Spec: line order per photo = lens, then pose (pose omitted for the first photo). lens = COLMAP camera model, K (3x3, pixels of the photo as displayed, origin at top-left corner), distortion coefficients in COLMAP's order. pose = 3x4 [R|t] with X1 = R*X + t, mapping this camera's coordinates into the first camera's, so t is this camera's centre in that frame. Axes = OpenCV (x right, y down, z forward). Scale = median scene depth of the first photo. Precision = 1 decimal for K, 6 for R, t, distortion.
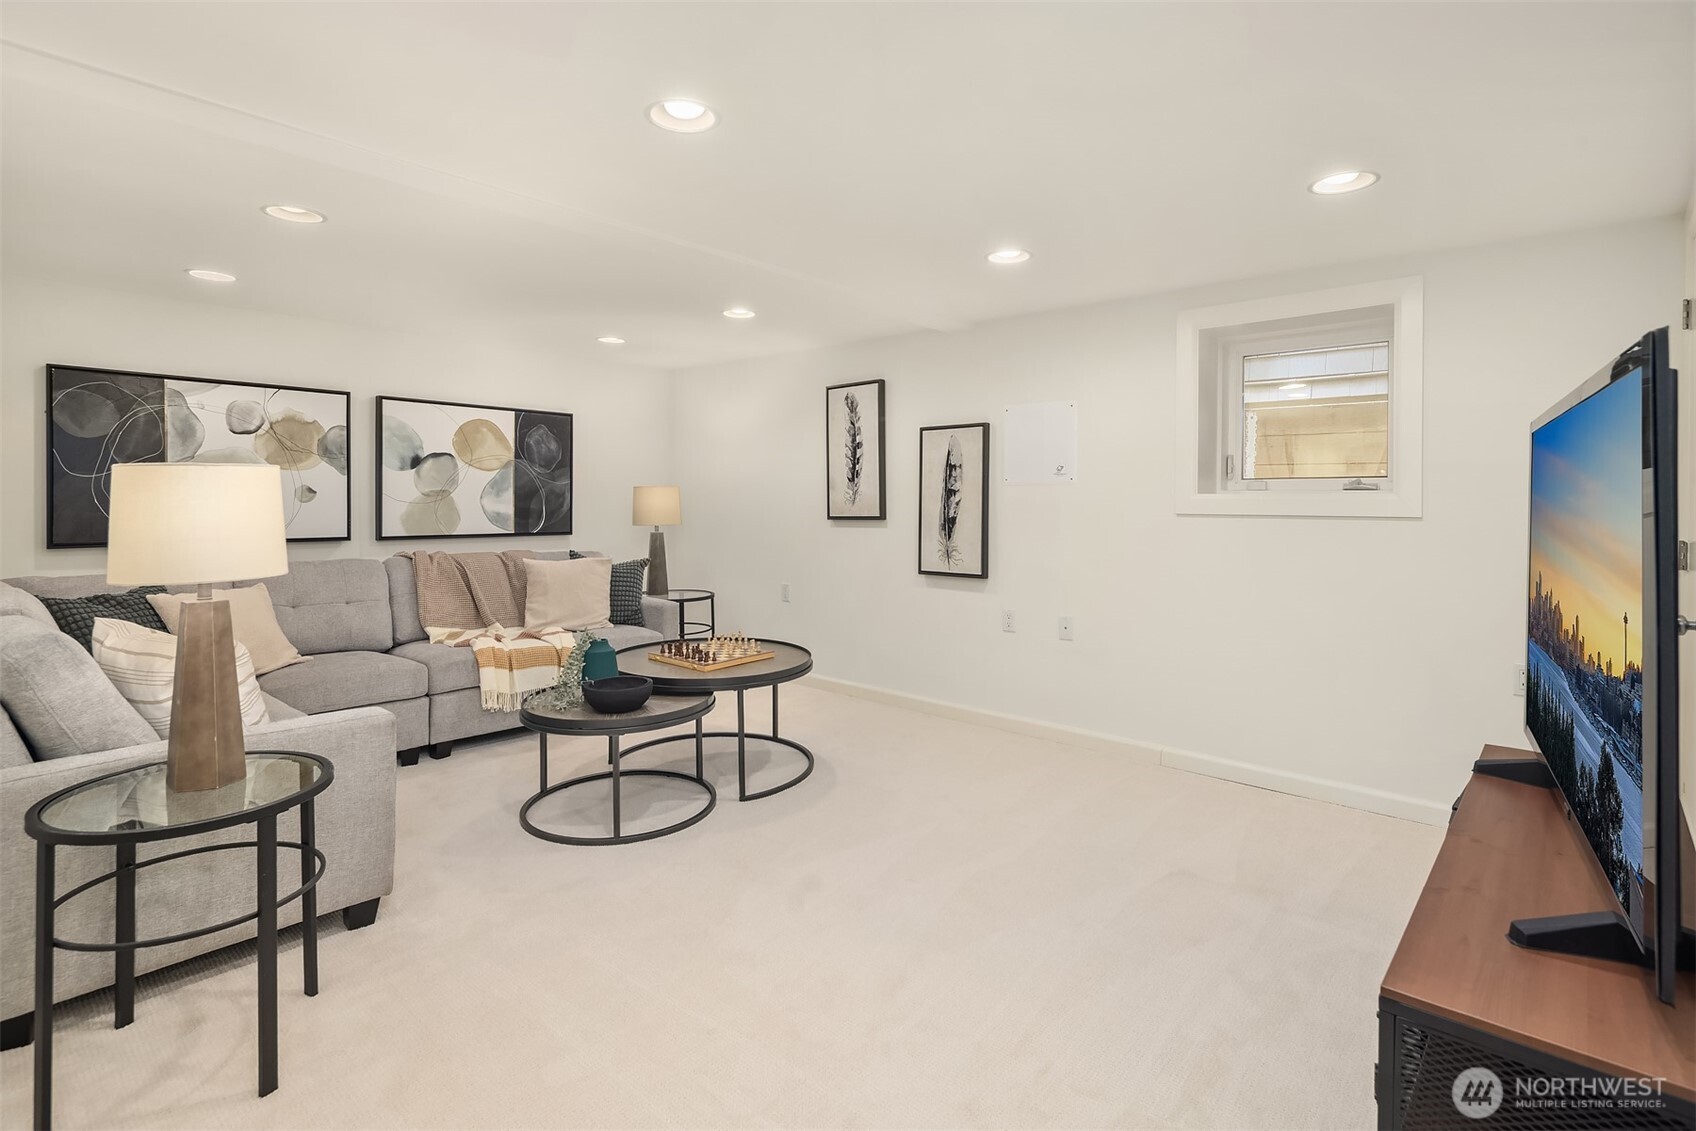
lens RADIAL K [[833.4, 0, 846.5], [0, 833.4, 513.3], [0, 0, 1]] dist [0.002631, -0.002044]
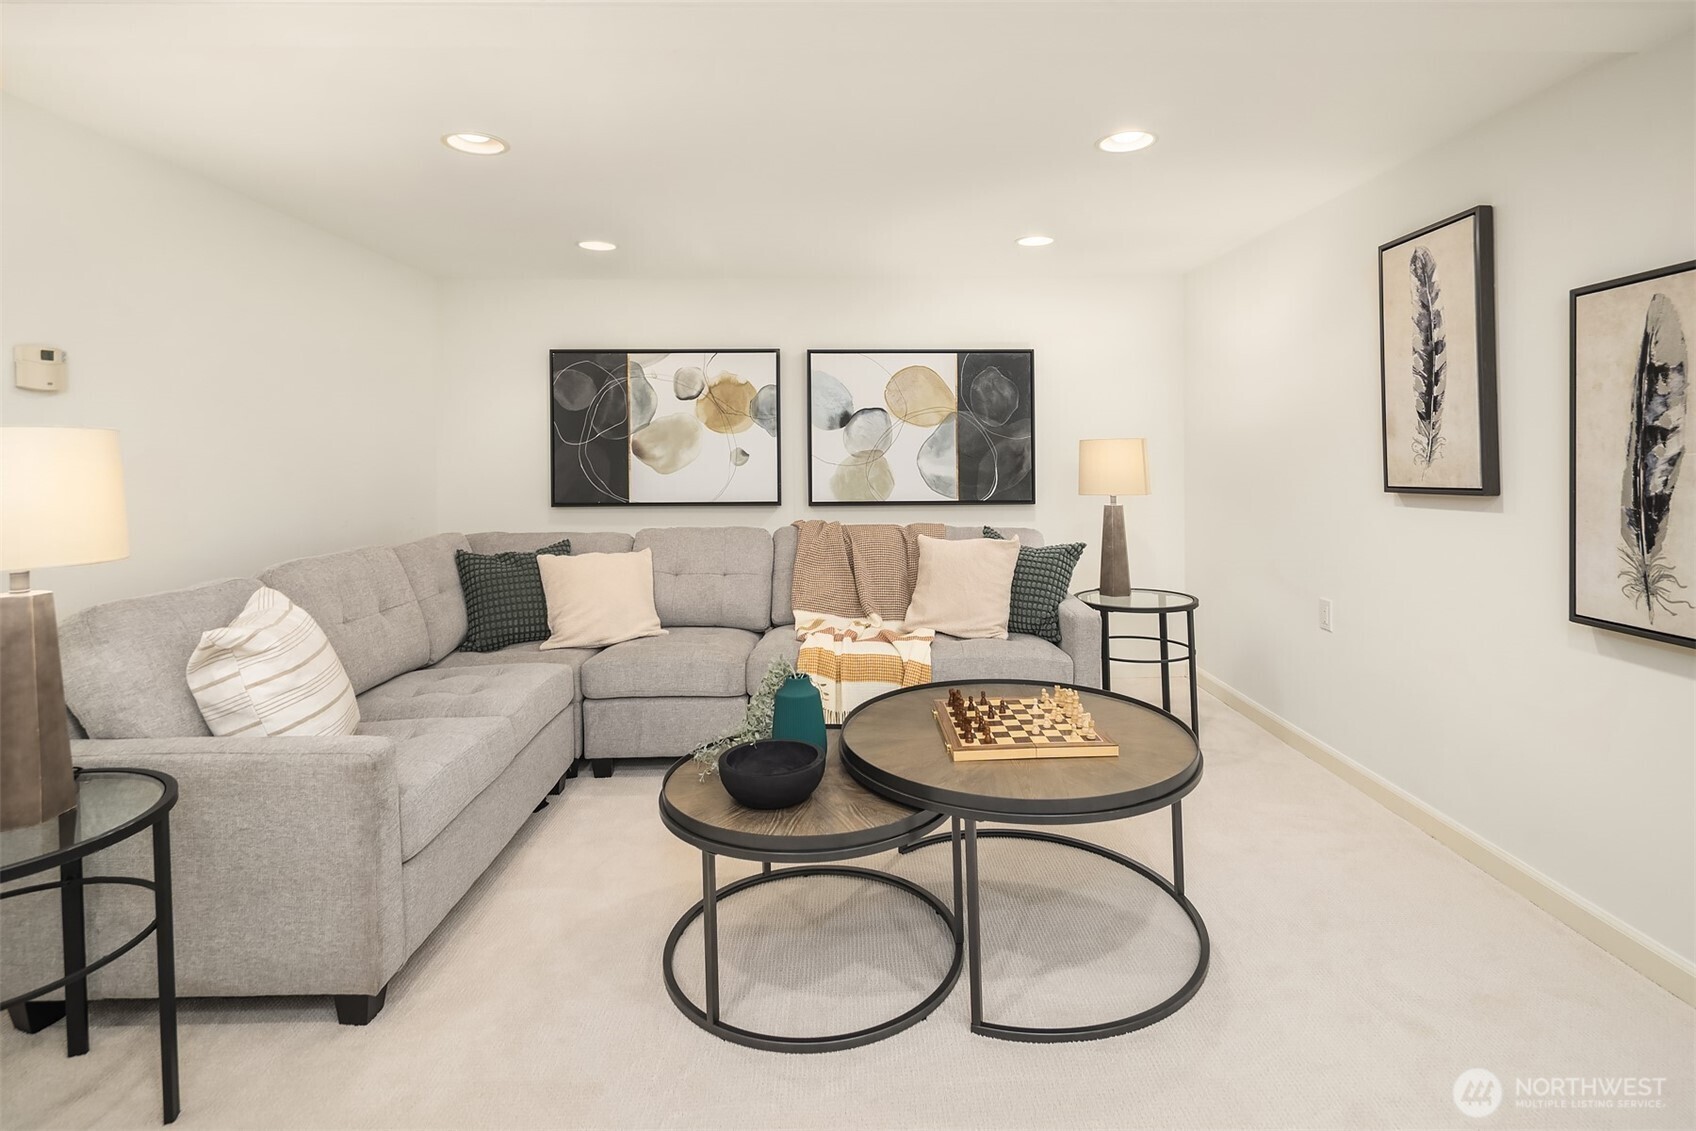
lens RADIAL K [[833.4, 0, 839.3], [0, 833.4, 459.3], [0, 0, 1]] dist [0.002631, -0.002044]
pose [[0.676752, -0.009998, -0.736143, 0.150562], [-0.000315, 0.999904, -0.013870, -0.006768], [0.736211, 0.009618, 0.676684, 0.415302]]
